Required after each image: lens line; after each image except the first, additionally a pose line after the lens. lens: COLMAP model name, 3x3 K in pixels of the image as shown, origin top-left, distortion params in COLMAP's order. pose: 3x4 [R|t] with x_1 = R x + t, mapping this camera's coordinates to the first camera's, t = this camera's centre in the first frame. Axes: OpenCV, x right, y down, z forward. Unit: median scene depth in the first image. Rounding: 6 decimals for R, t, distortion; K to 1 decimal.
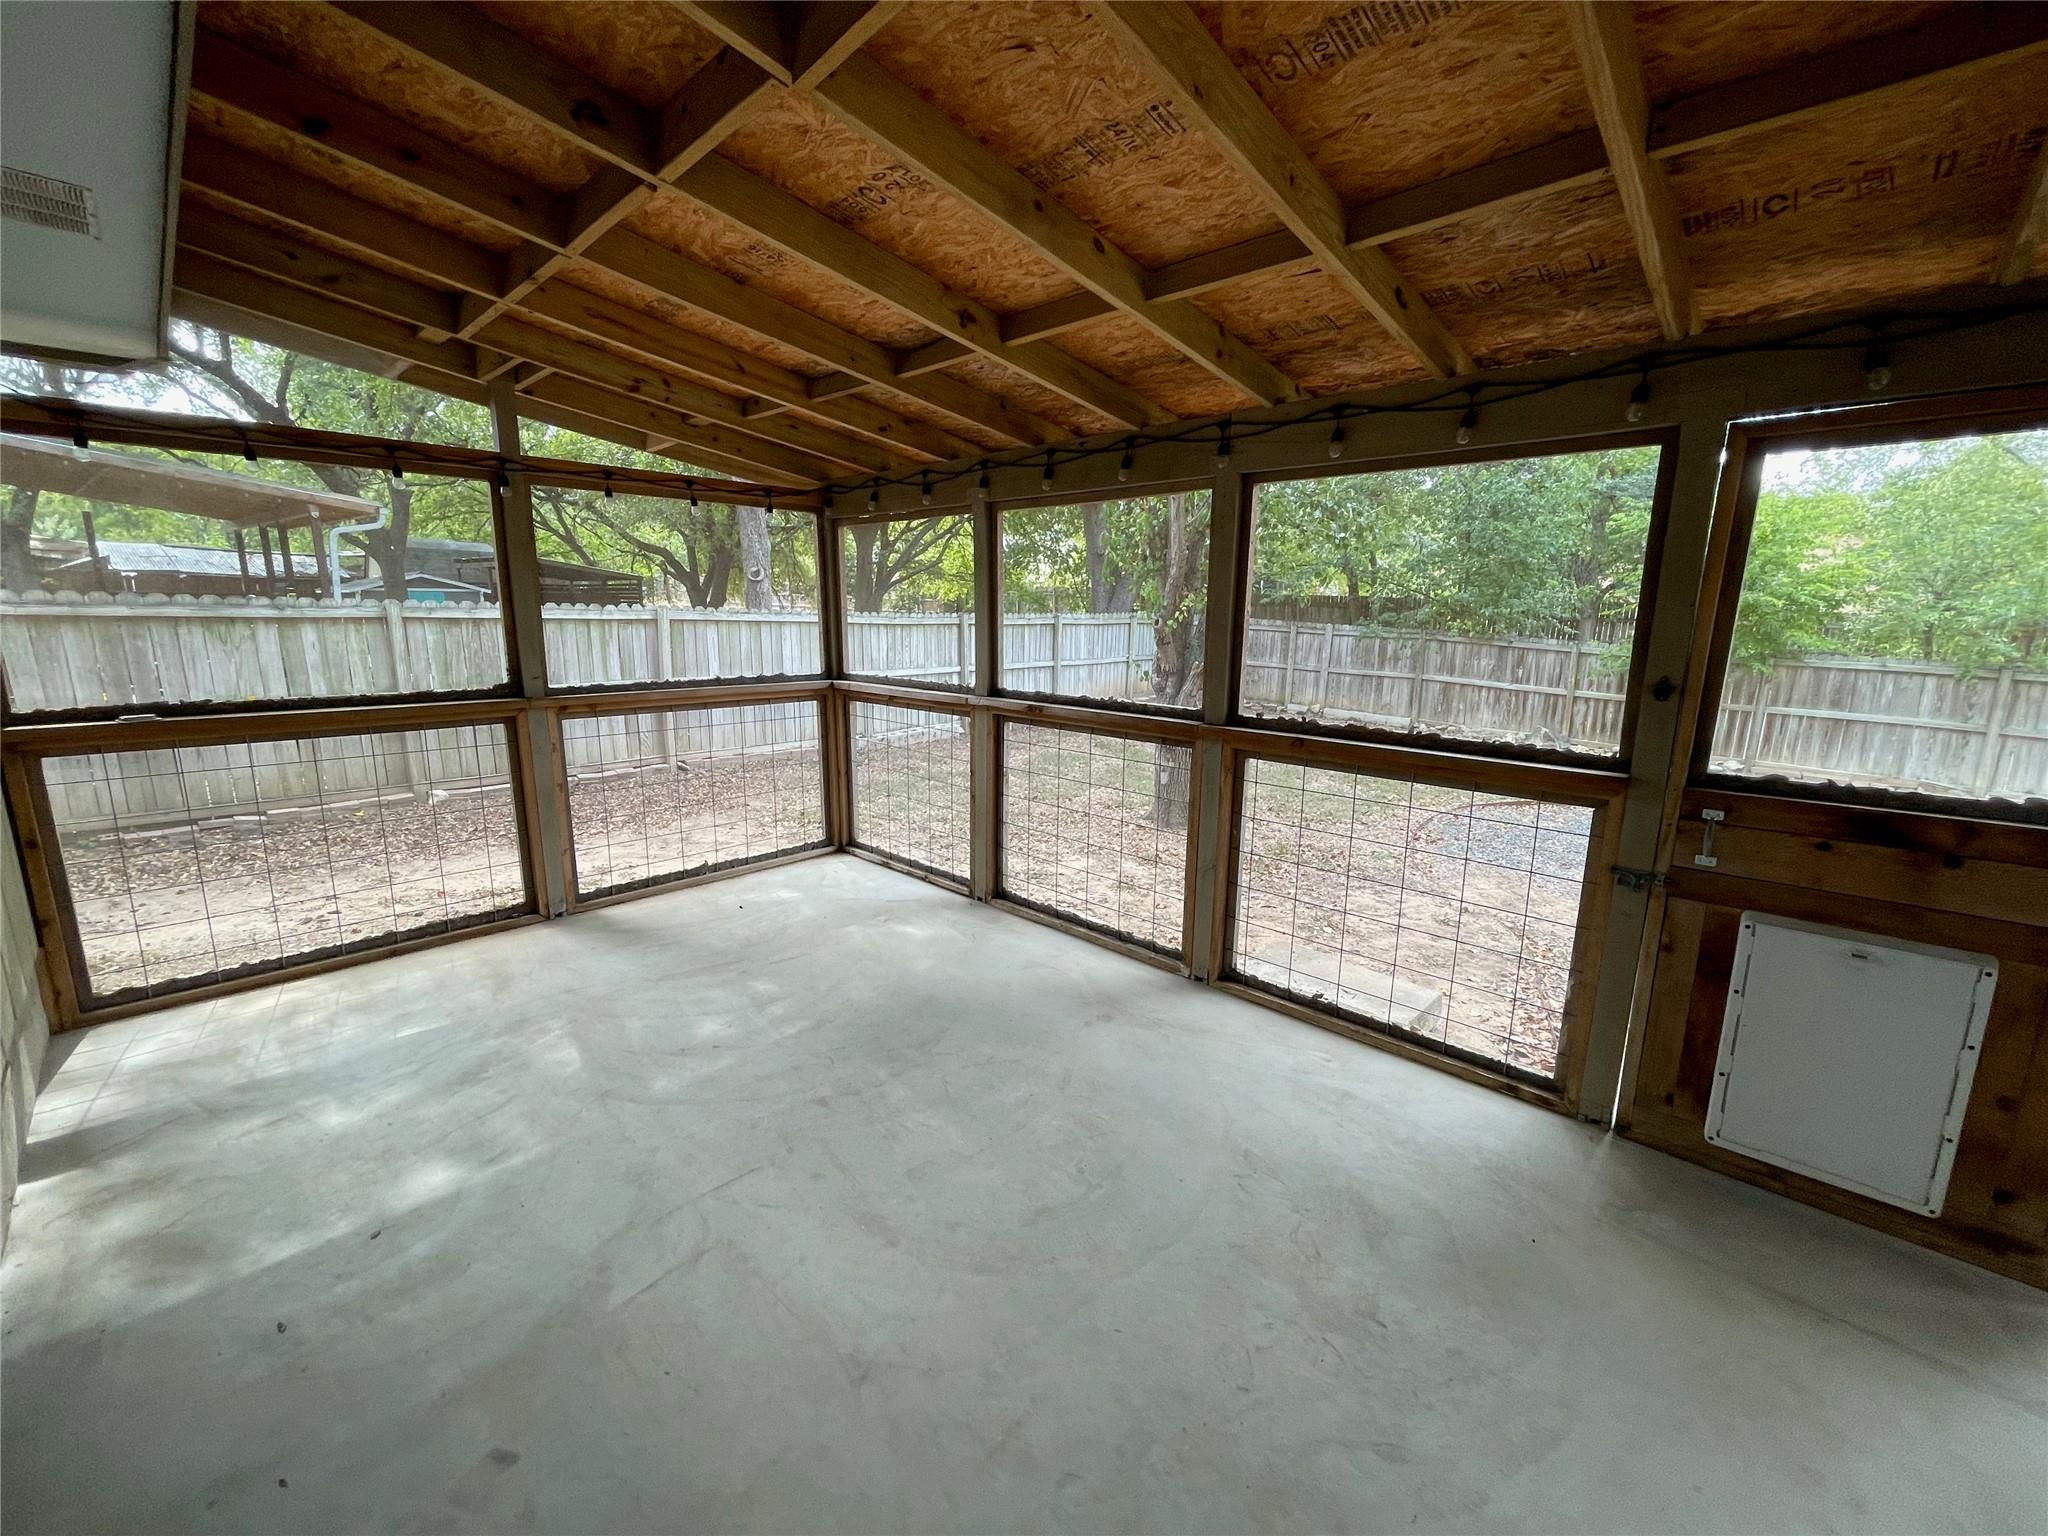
lens RADIAL K [[831.7, 0, 1019.9], [0, 831.7, 765.3], [0, 0, 1]] dist [0.002476, -0.002051]
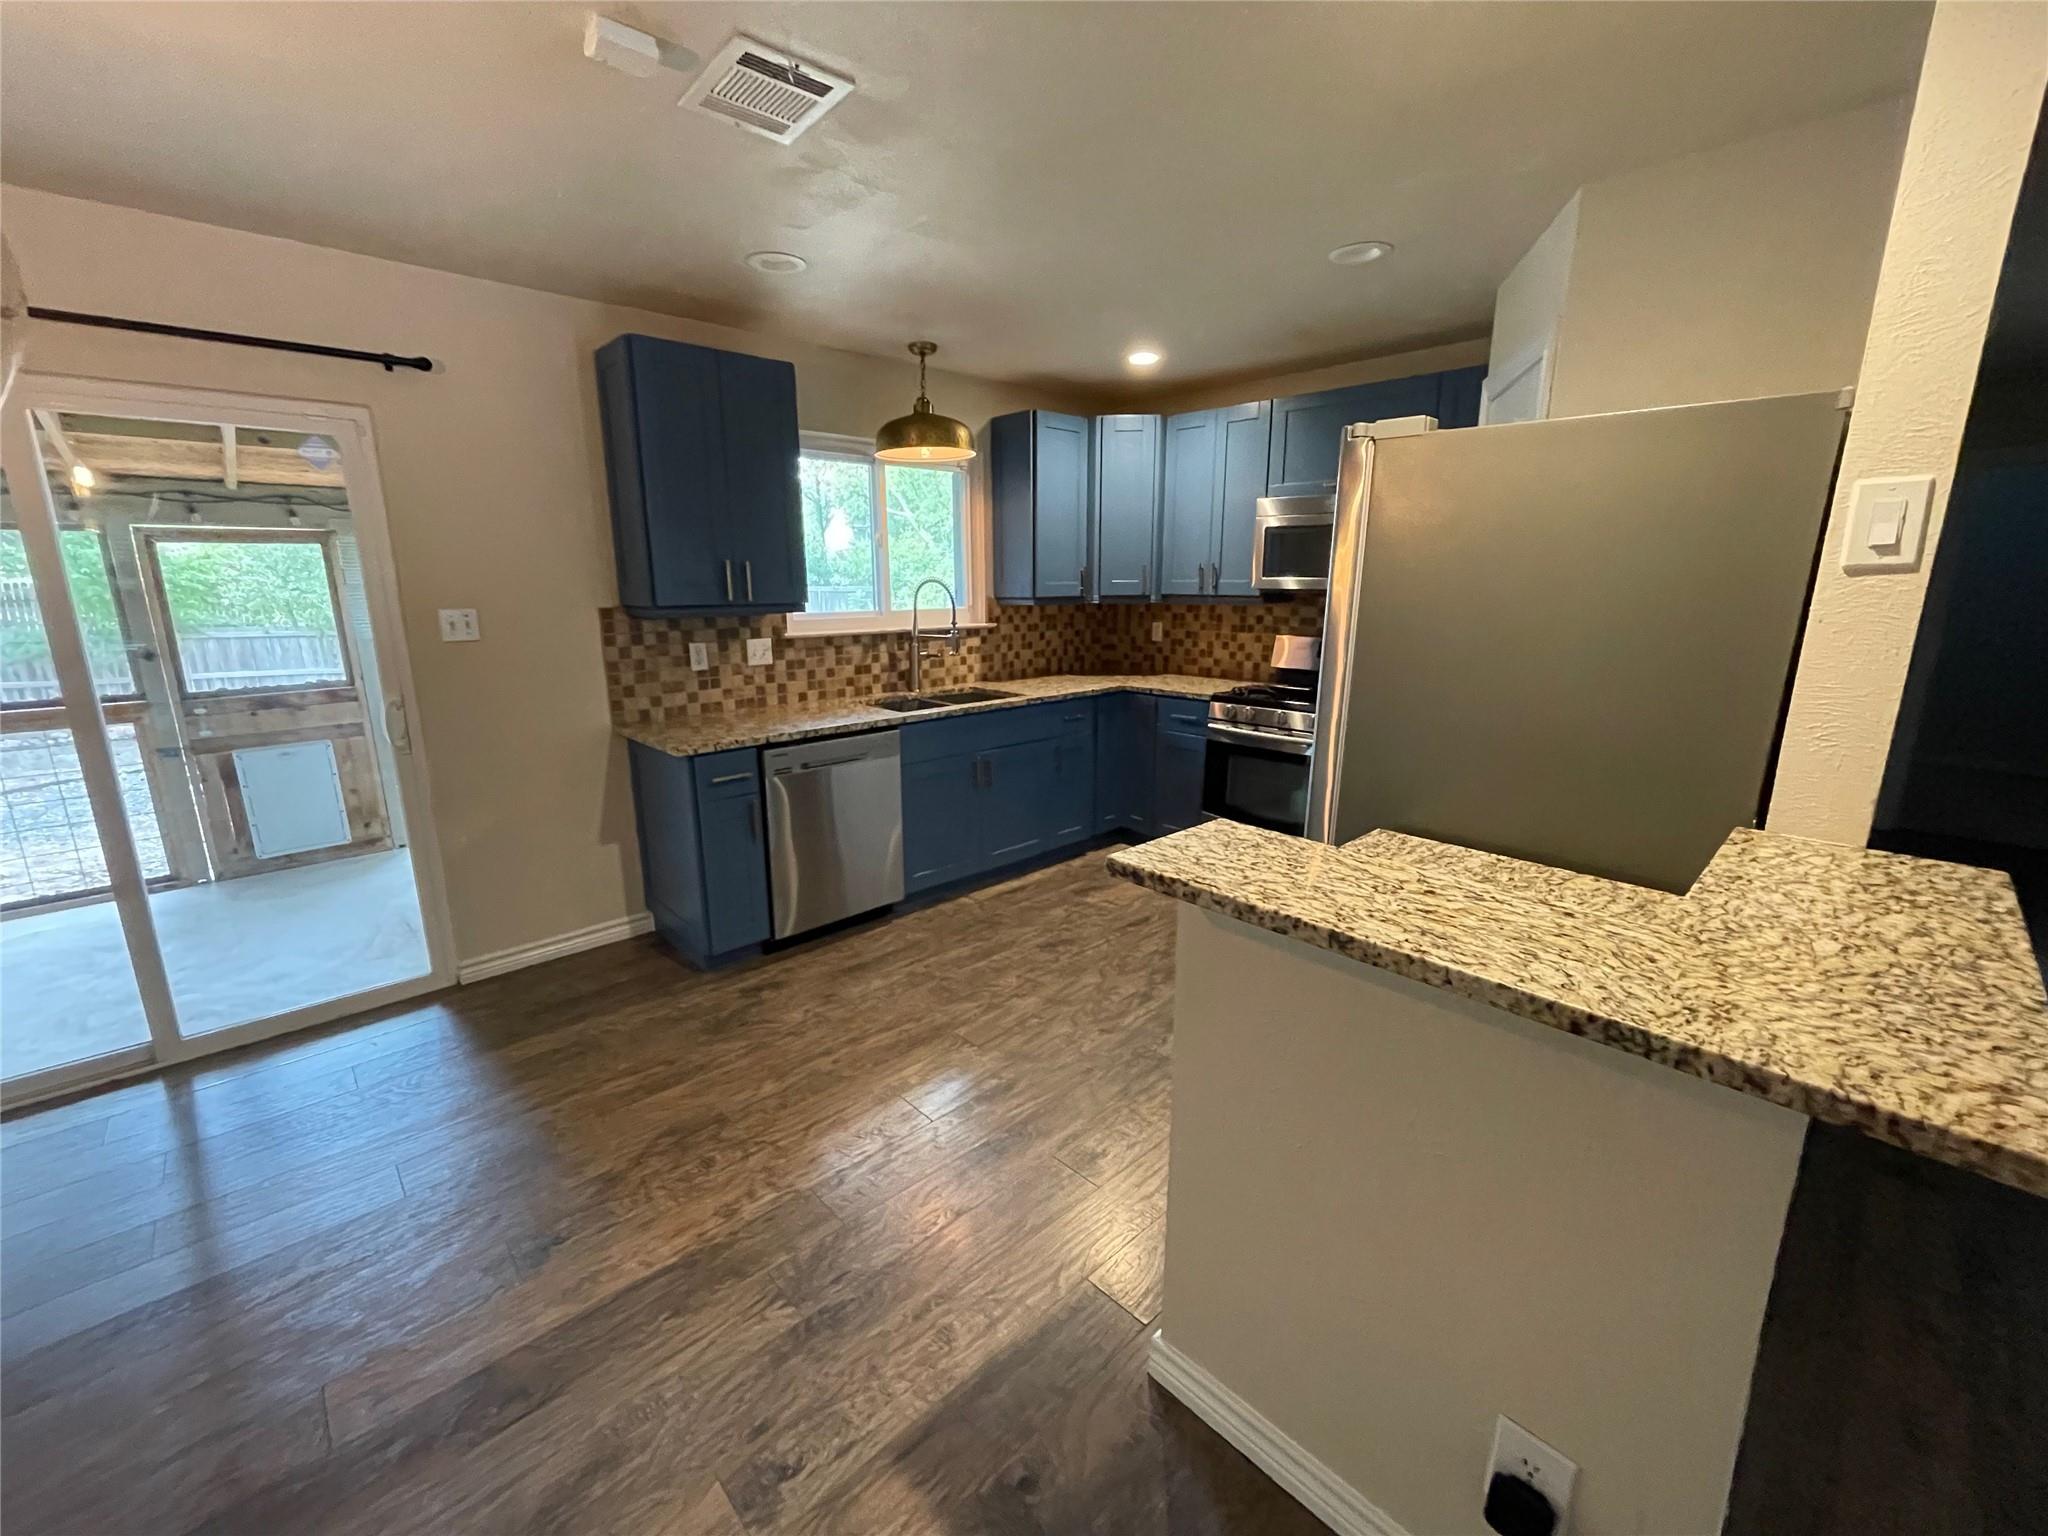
lens RADIAL K [[831.7, 0, 1023.1], [0, 831.7, 775.2], [0, 0, 1]] dist [0.002476, -0.002051]
pose [[0.044976, -0.240001, 0.969730, -0.202939], [0.195009, 0.954147, 0.227100, 0.024820], [-0.979770, 0.178892, 0.089716, -0.211625]]
